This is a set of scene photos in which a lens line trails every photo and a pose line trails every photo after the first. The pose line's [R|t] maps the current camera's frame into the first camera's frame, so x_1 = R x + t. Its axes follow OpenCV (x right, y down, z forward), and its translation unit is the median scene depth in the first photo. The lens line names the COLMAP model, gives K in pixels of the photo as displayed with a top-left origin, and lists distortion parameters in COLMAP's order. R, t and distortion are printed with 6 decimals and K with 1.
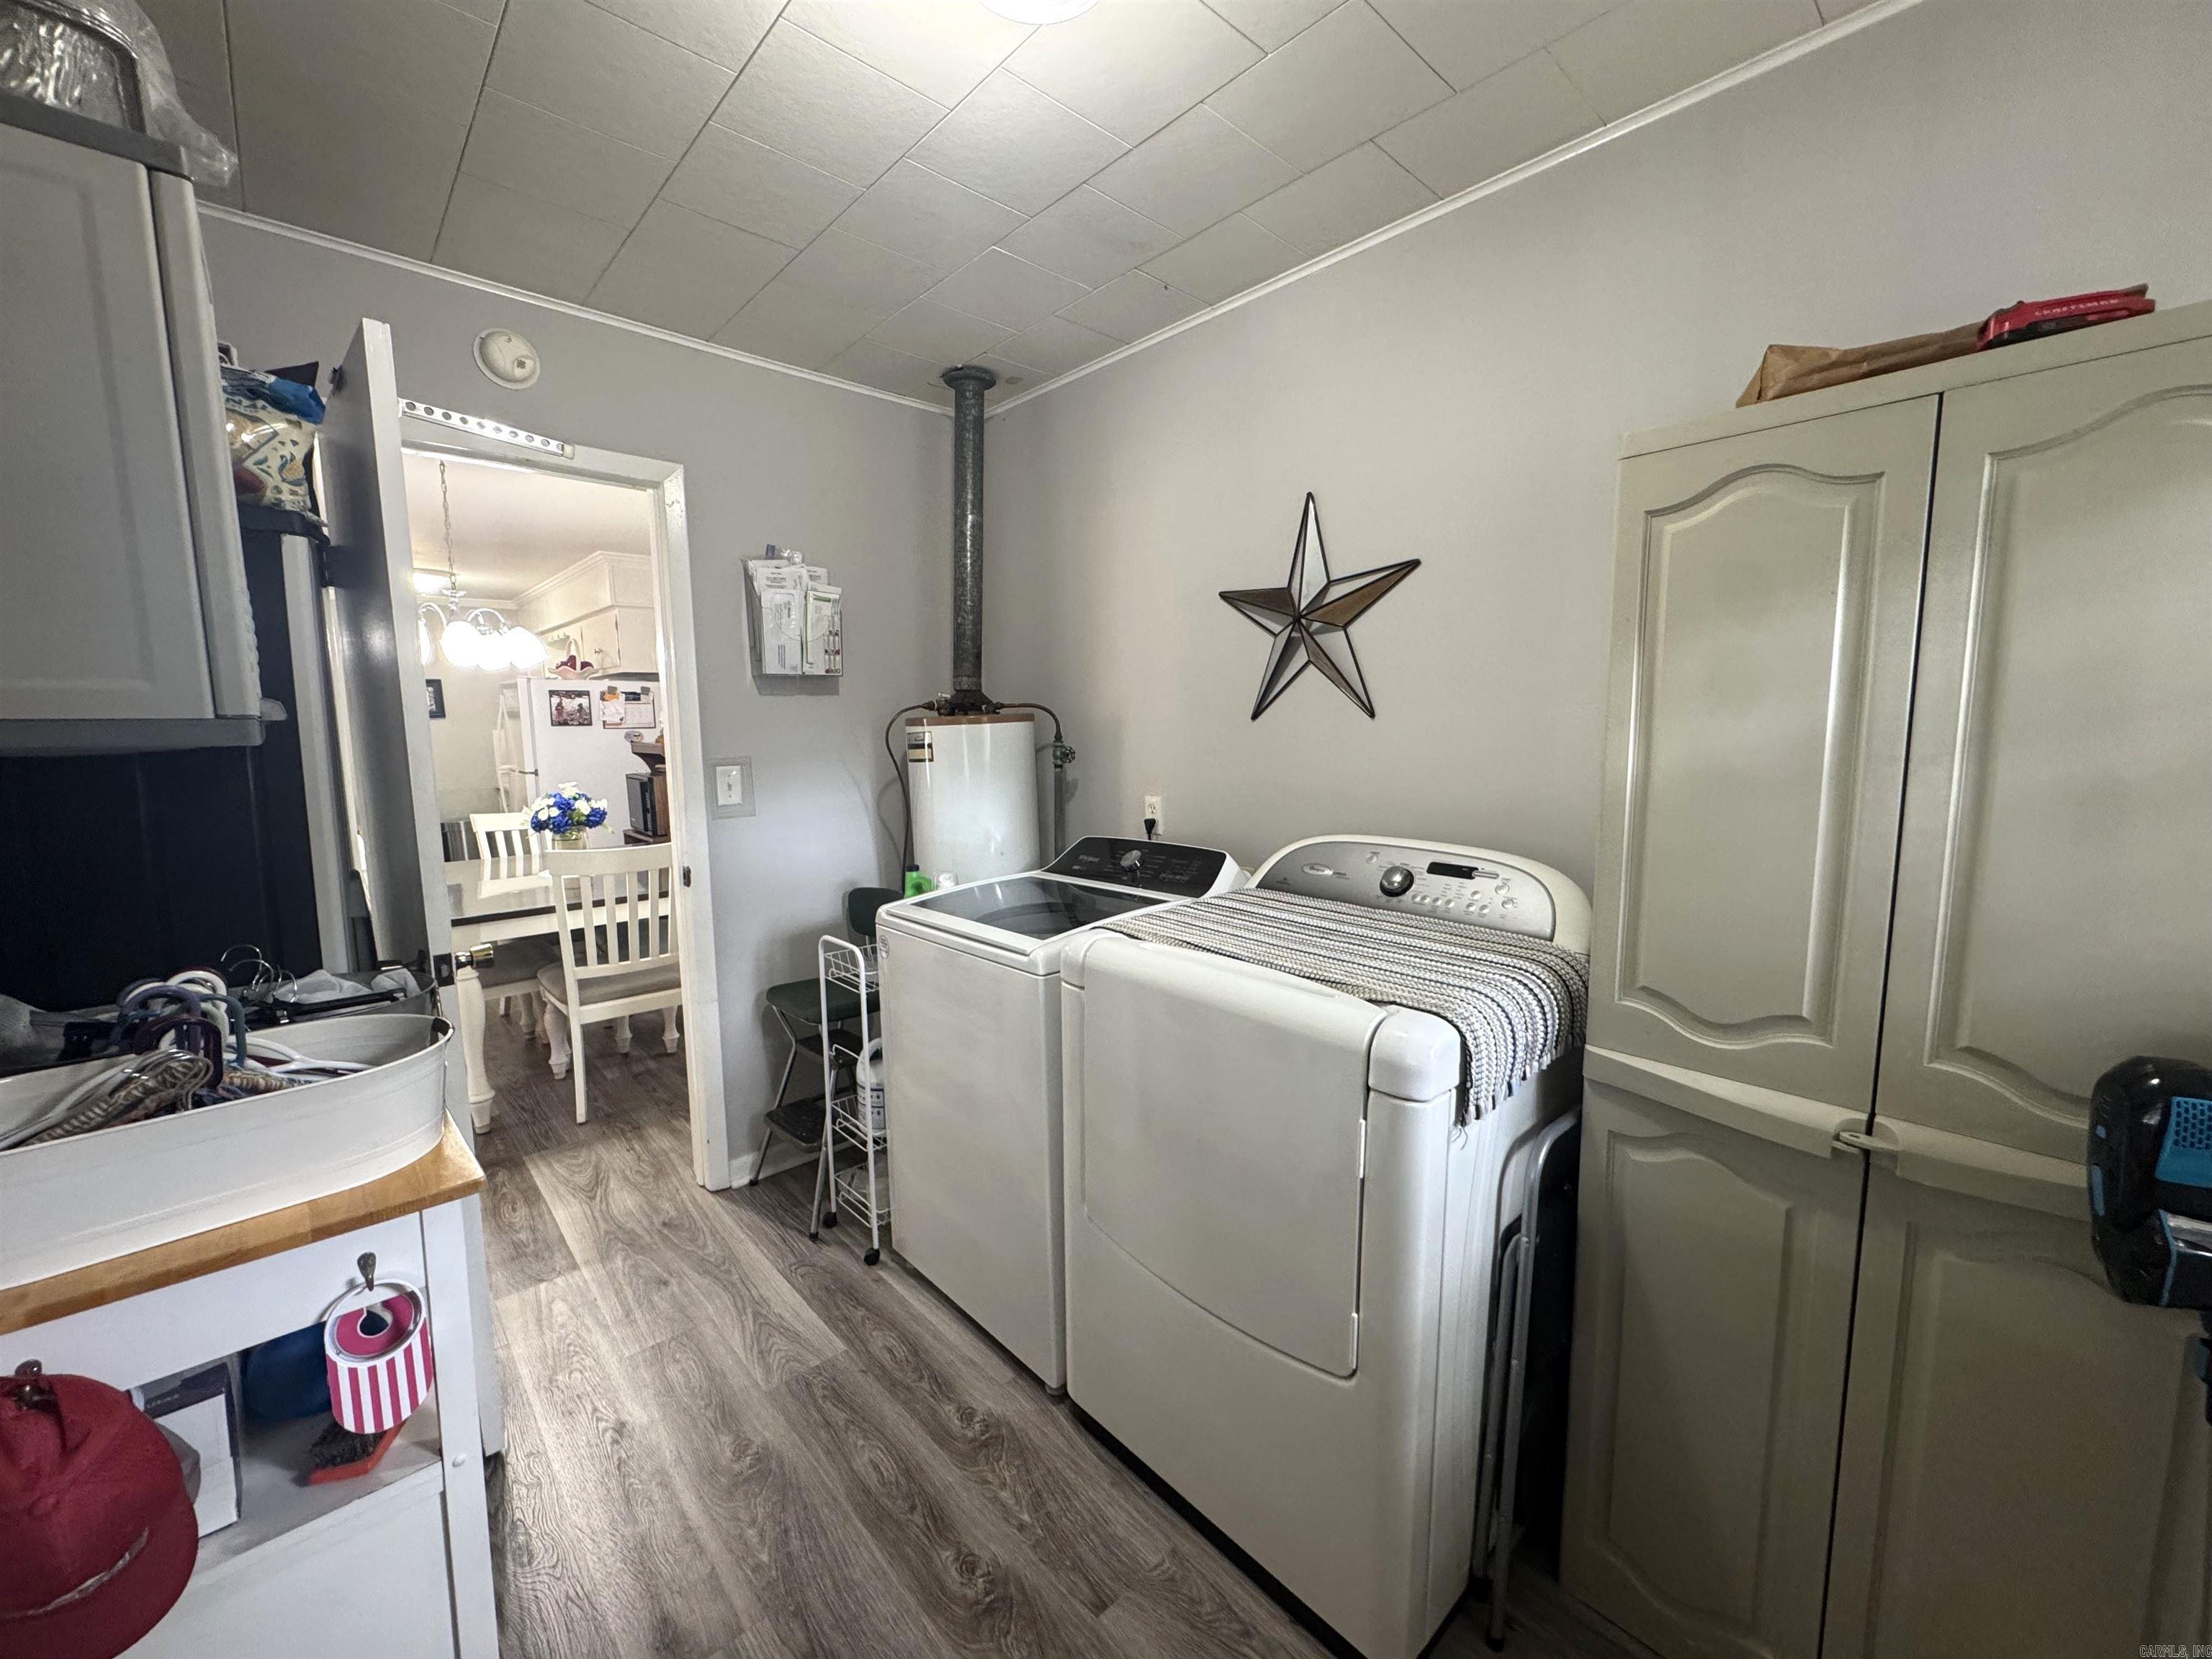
lens RADIAL K [[879.8, 0, 1106.2], [0, 879.8, 827.6], [0, 0, 1]] dist [-0.003830, 0.000630]
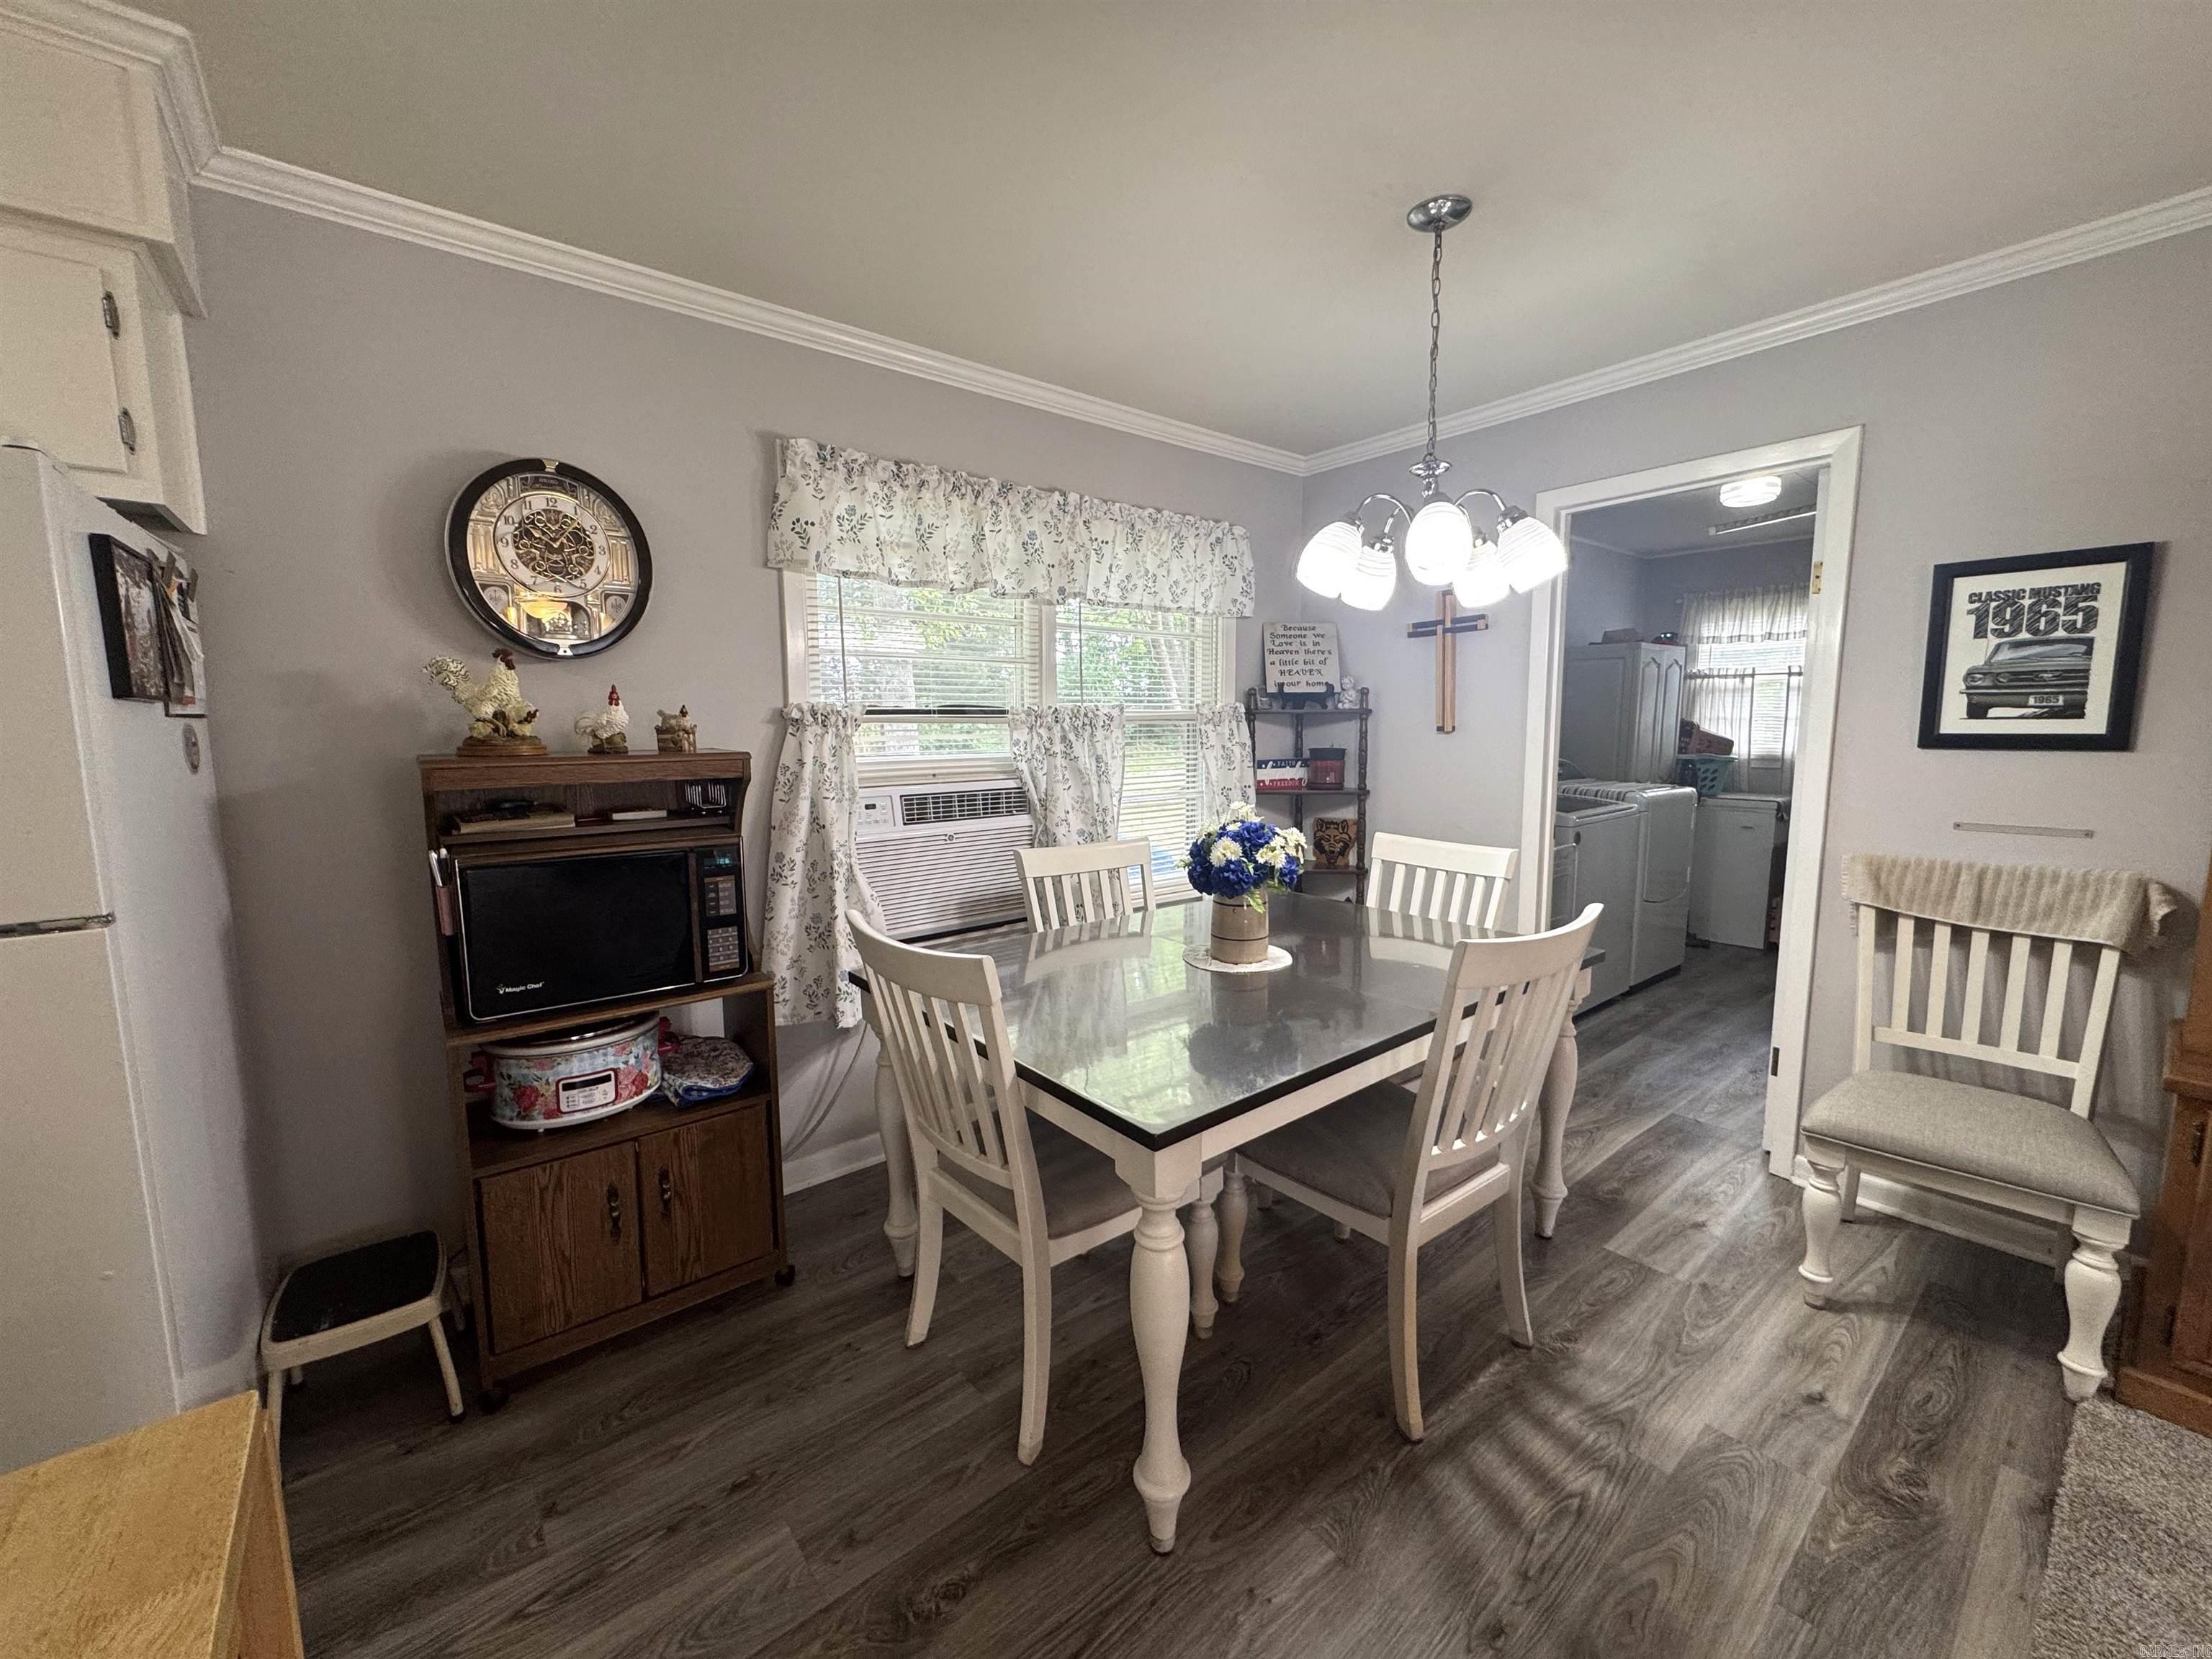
lens RADIAL K [[879.8, 0, 1106.2], [0, 879.8, 827.6], [0, 0, 1]] dist [-0.003830, 0.000630]
pose [[0.063536, -0.108425, 0.992072, -1.843486], [0.128208, 0.986730, 0.099630, -0.161399], [-0.989710, 0.120861, 0.076593, 1.620342]]
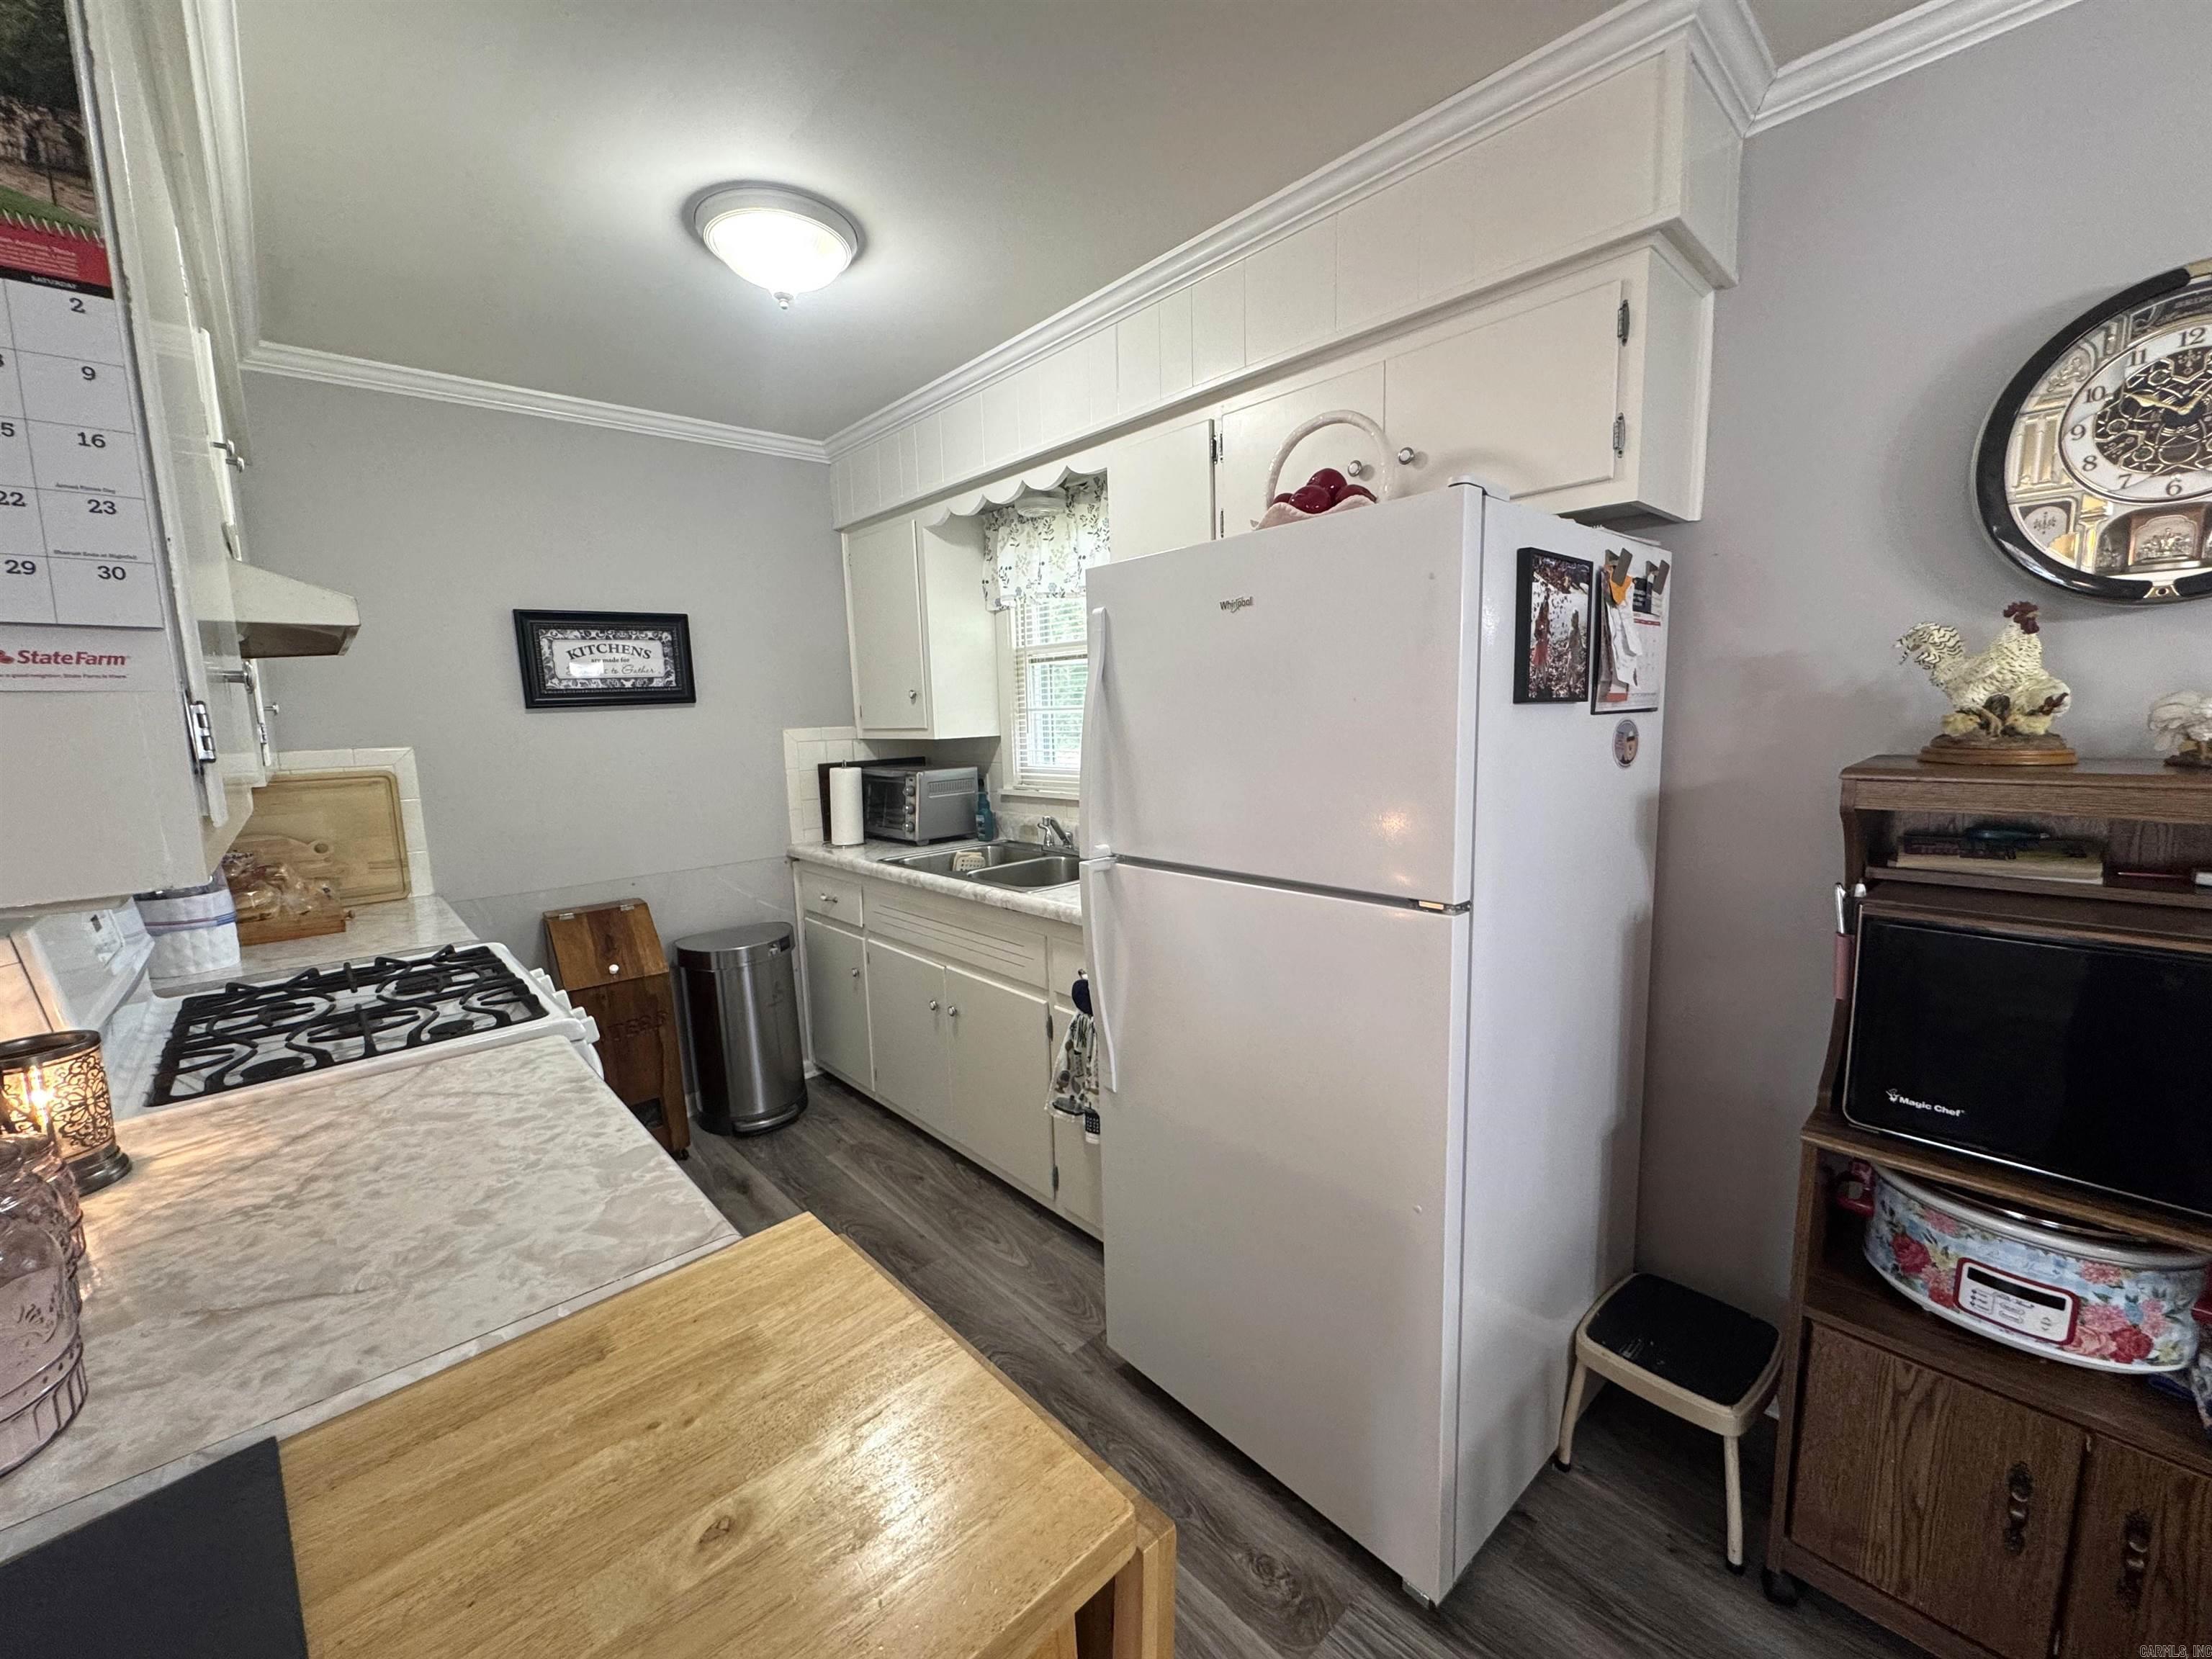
lens RADIAL K [[878.7, 0, 1105.6], [0, 878.7, 826.0], [0, 0, 1]] dist [-0.002337, 0.000447]
pose [[0.999863, -0.016379, -0.002405, -1.629342], [0.016396, 0.999839, 0.007287, -0.189954], [0.002285, -0.007326, 0.999971, 1.673246]]
